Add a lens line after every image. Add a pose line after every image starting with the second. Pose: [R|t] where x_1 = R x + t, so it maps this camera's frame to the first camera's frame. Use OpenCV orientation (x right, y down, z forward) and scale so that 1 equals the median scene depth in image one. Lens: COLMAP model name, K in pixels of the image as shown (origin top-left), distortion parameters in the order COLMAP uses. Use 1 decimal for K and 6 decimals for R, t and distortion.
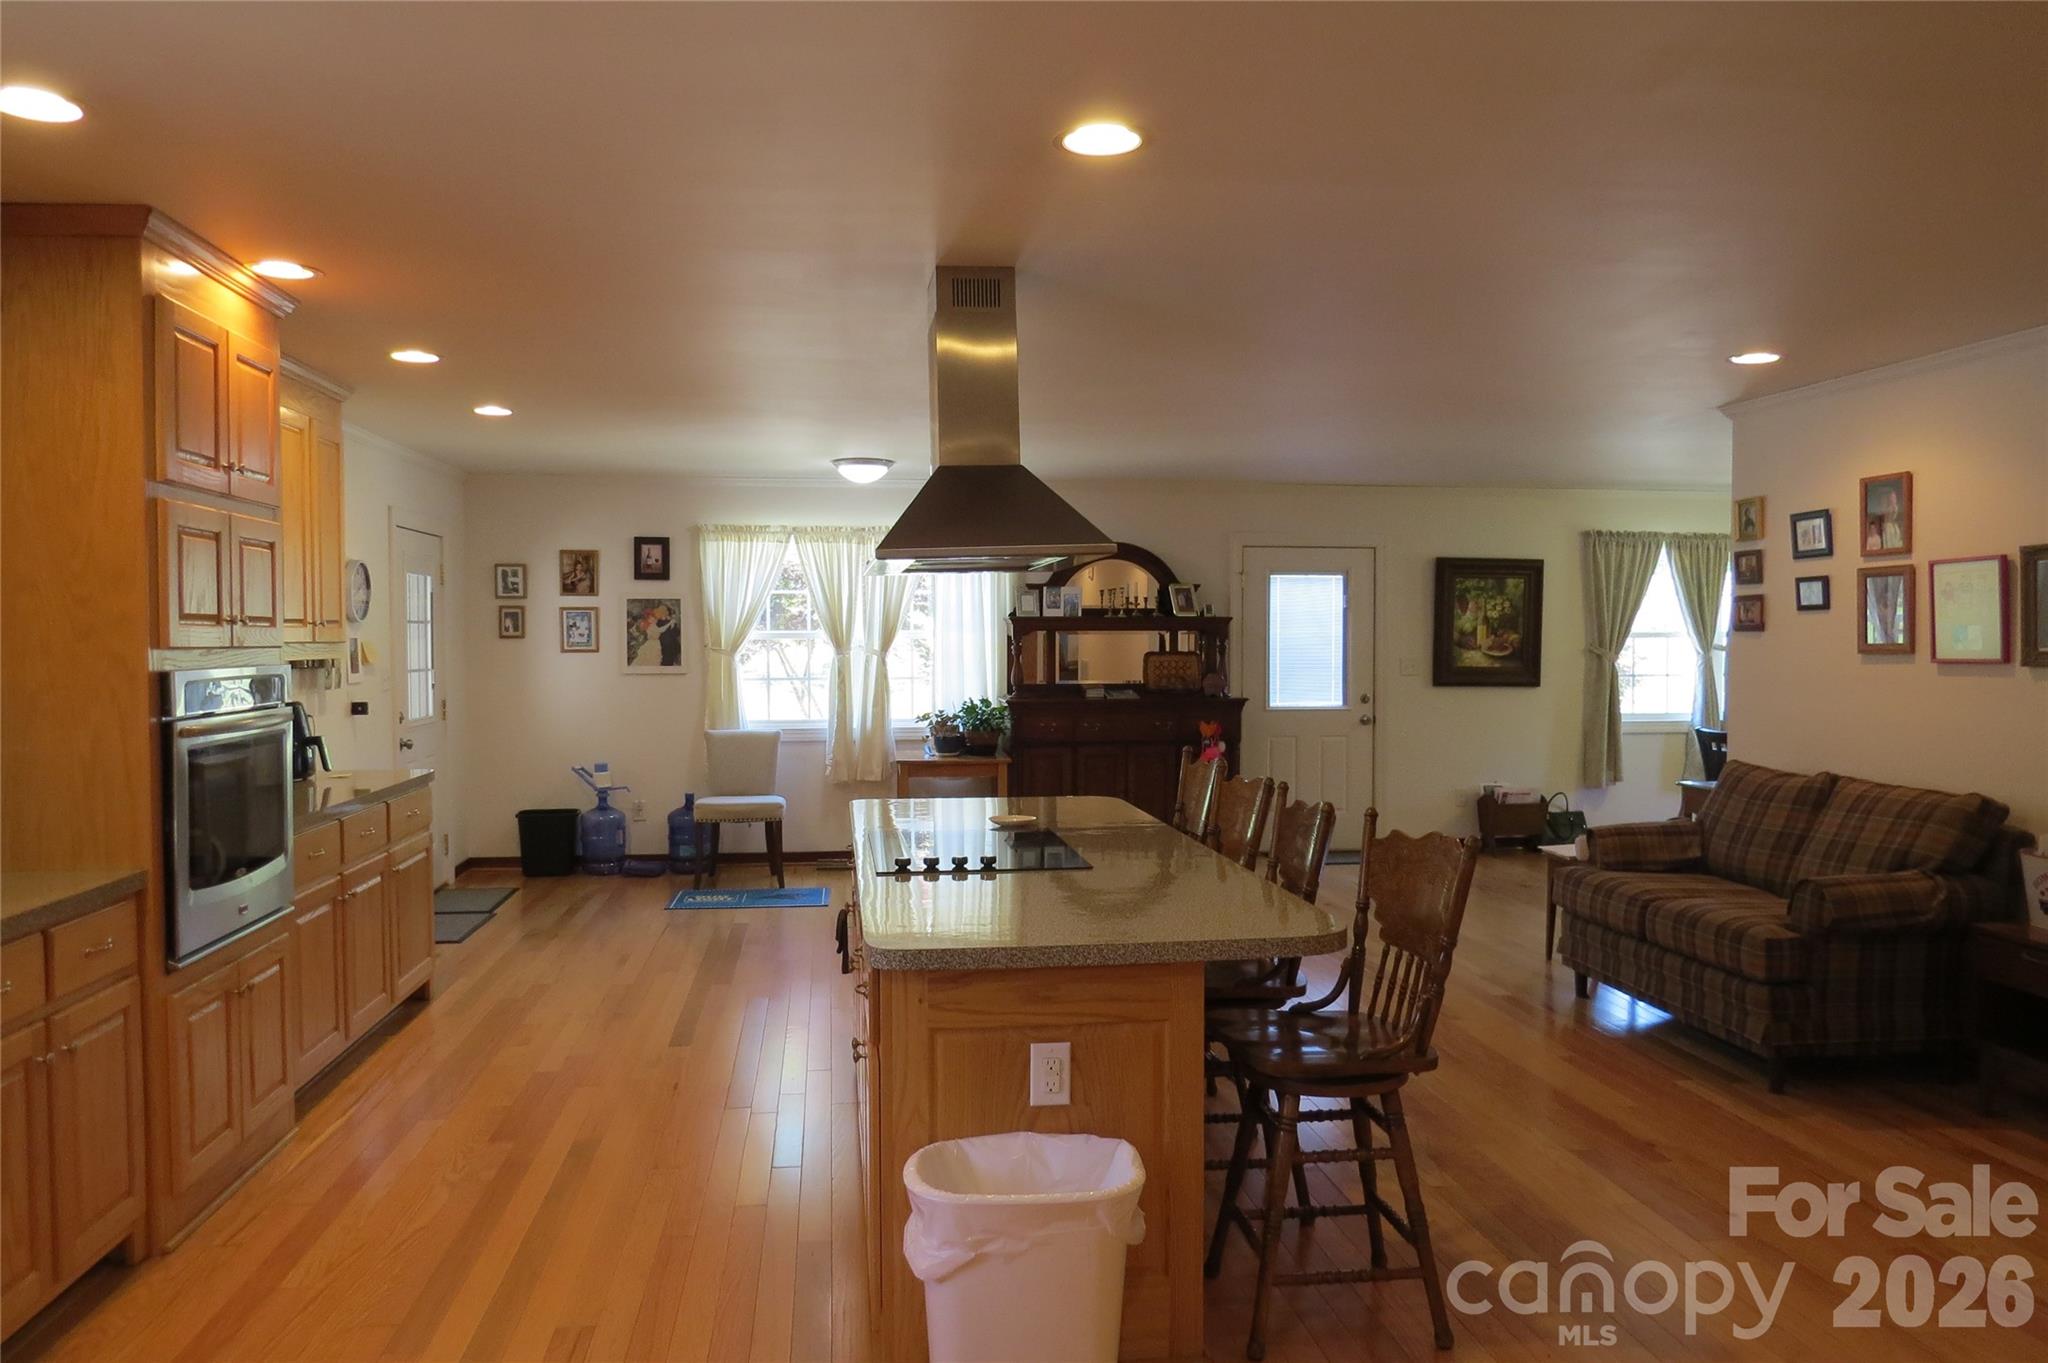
lens RADIAL K [[1460.4, 0, 1024.0], [0, 1460.4, 681.5], [0, 0, 1]] dist [-0.027399, 0.010524]
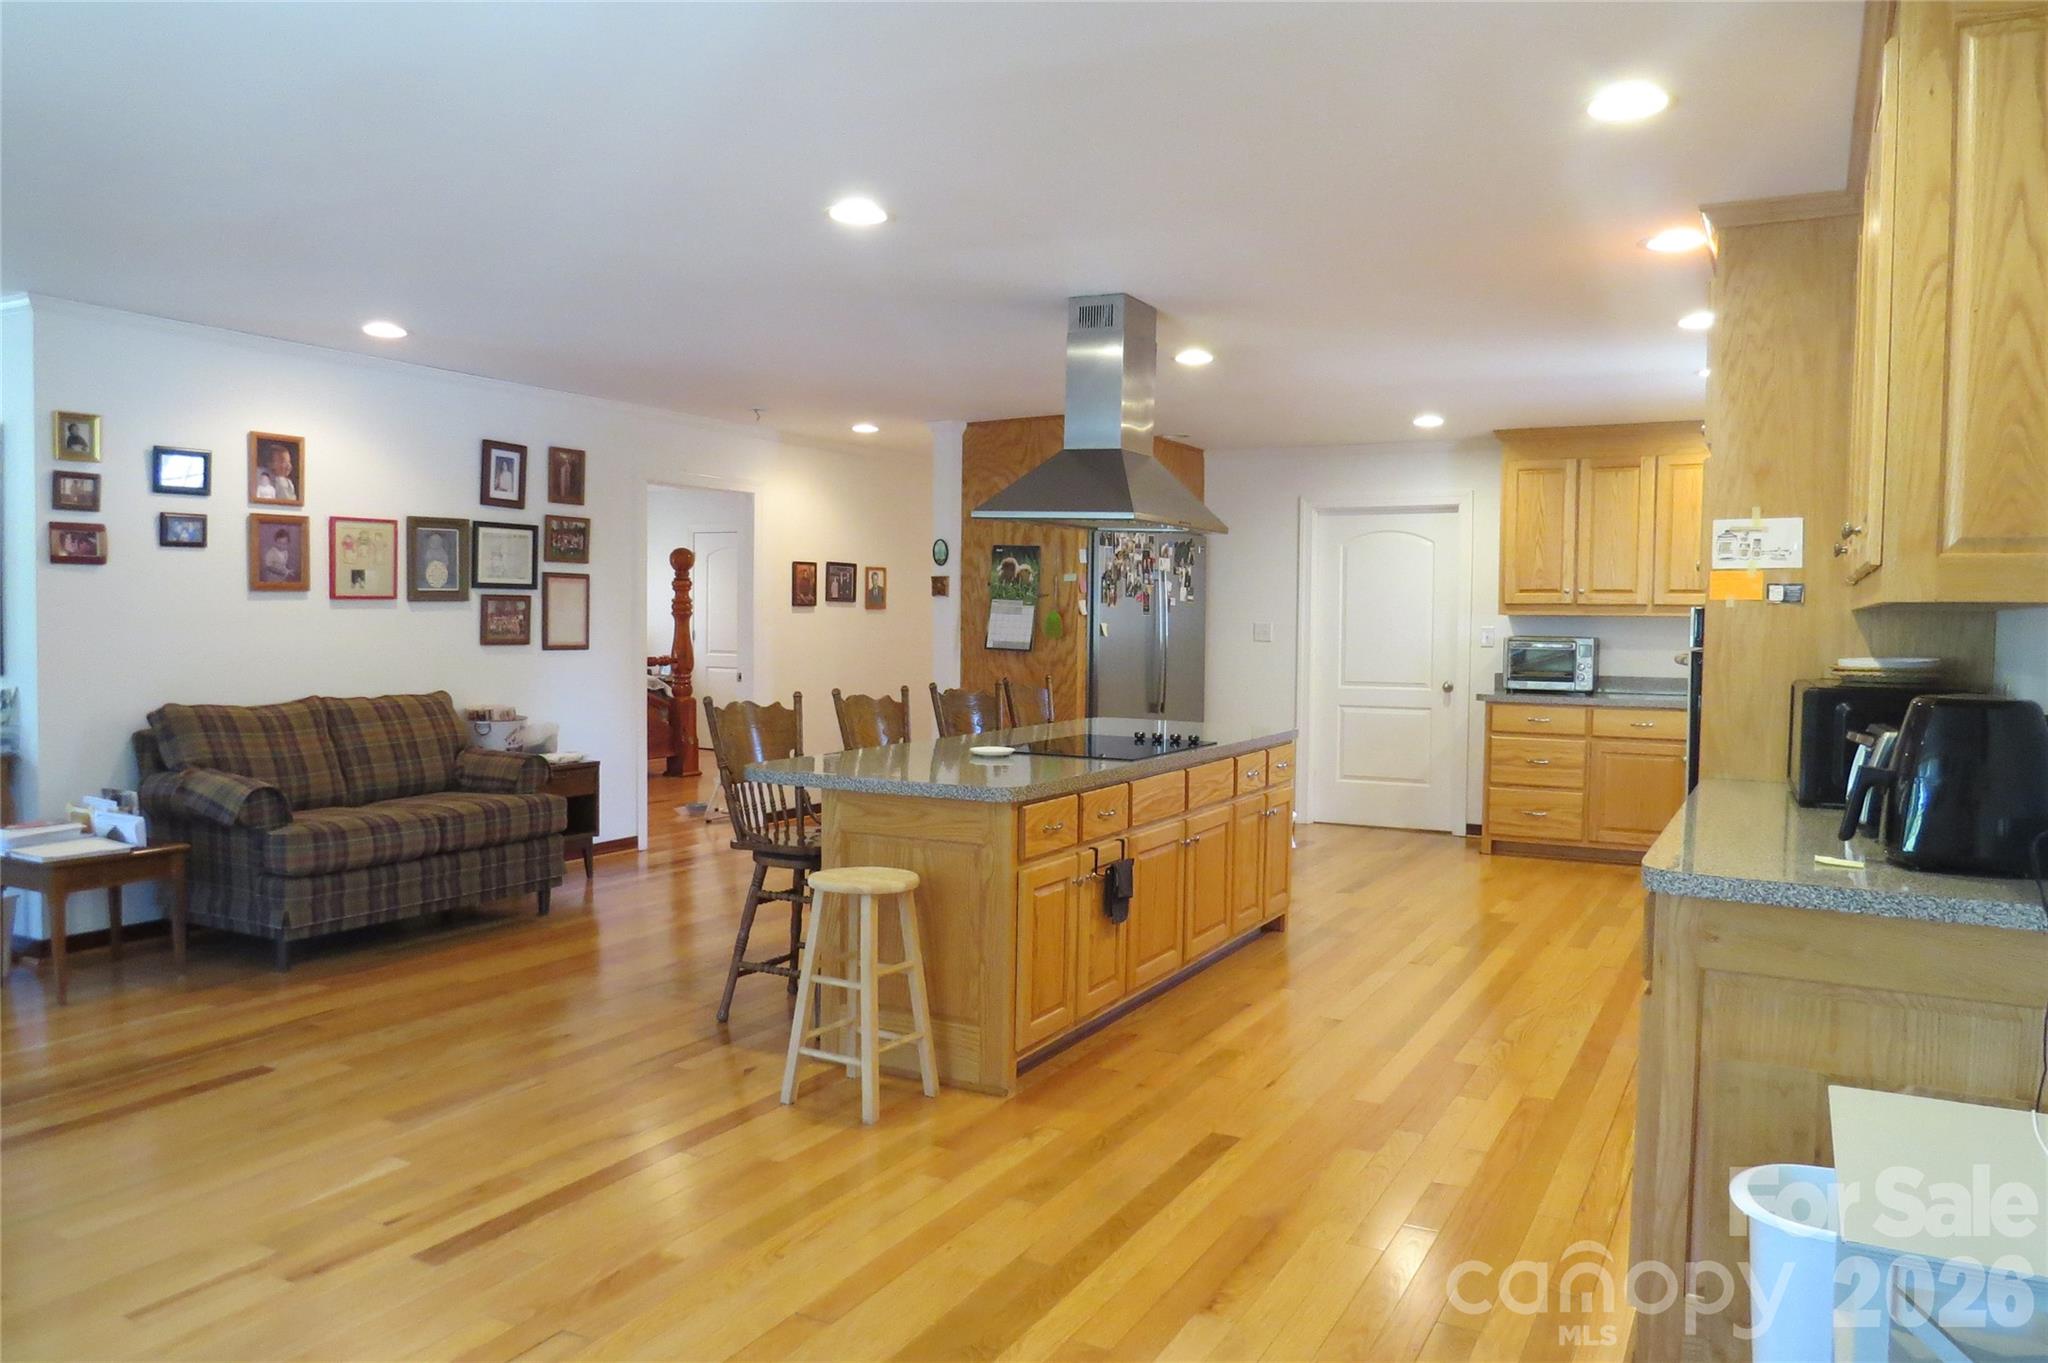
lens RADIAL K [[1460.4, 0, 1024.0], [0, 1460.4, 681.5], [0, 0, 1]] dist [-0.027399, 0.010524]
pose [[-0.812071, -0.035659, 0.582468, -0.532747], [0.004975, 0.997672, 0.068015, -0.022547], [-0.583537, 0.058131, -0.810003, 1.531961]]
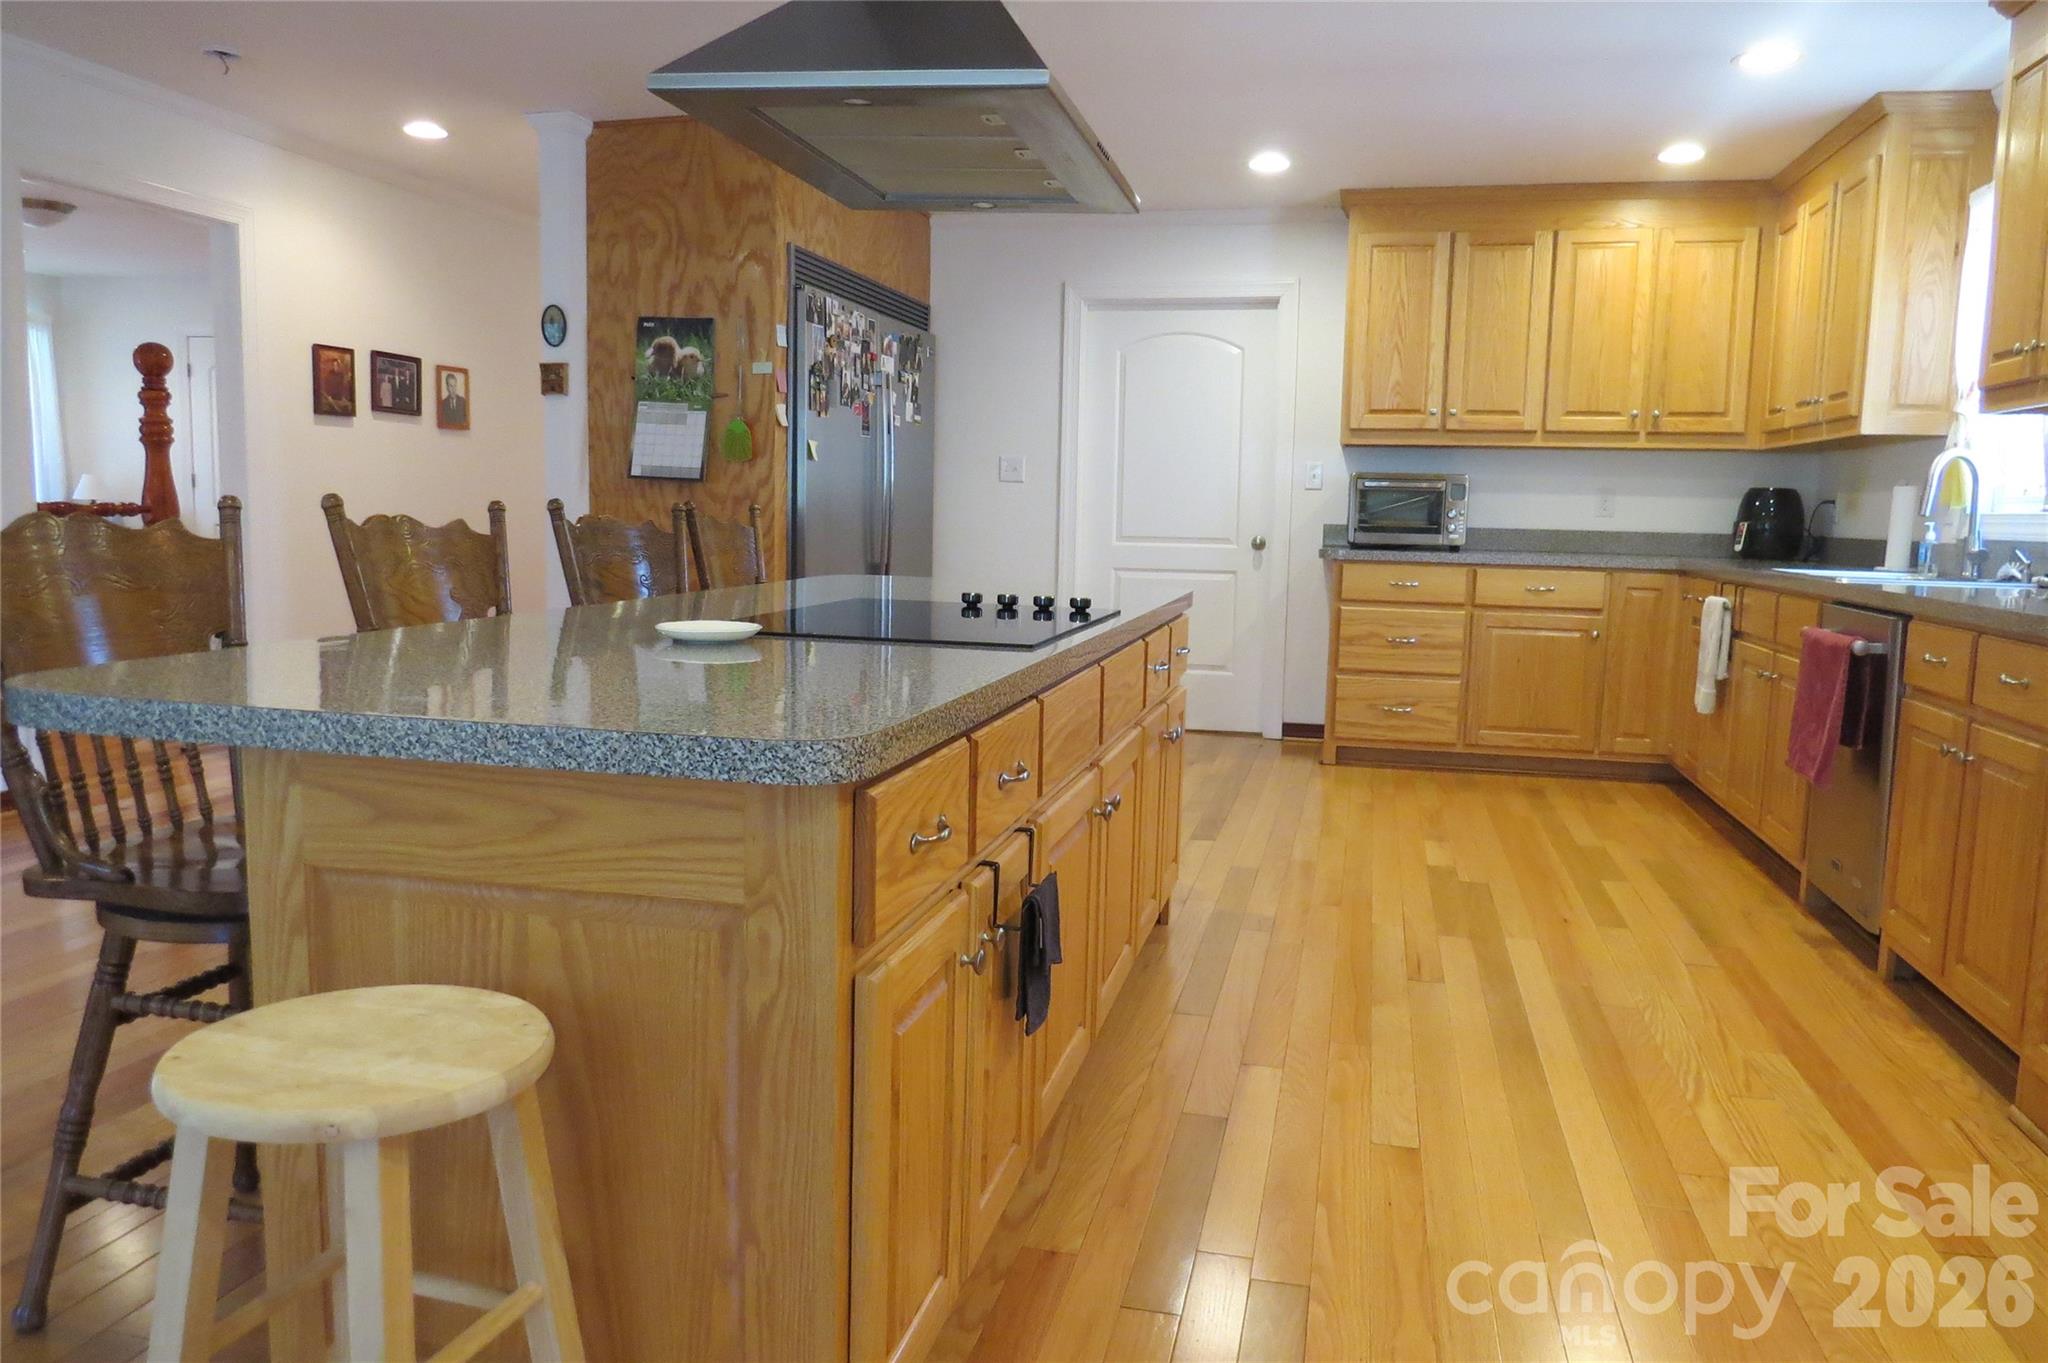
lens RADIAL K [[1460.4, 0, 1024.0], [0, 1460.4, 681.5], [0, 0, 1]] dist [-0.027399, 0.010524]
pose [[-0.934733, -0.064139, 0.349514, -0.219555], [-0.013090, 0.989123, 0.146507, 0.034848], [-0.355109, 0.132370, -0.925406, 1.161306]]
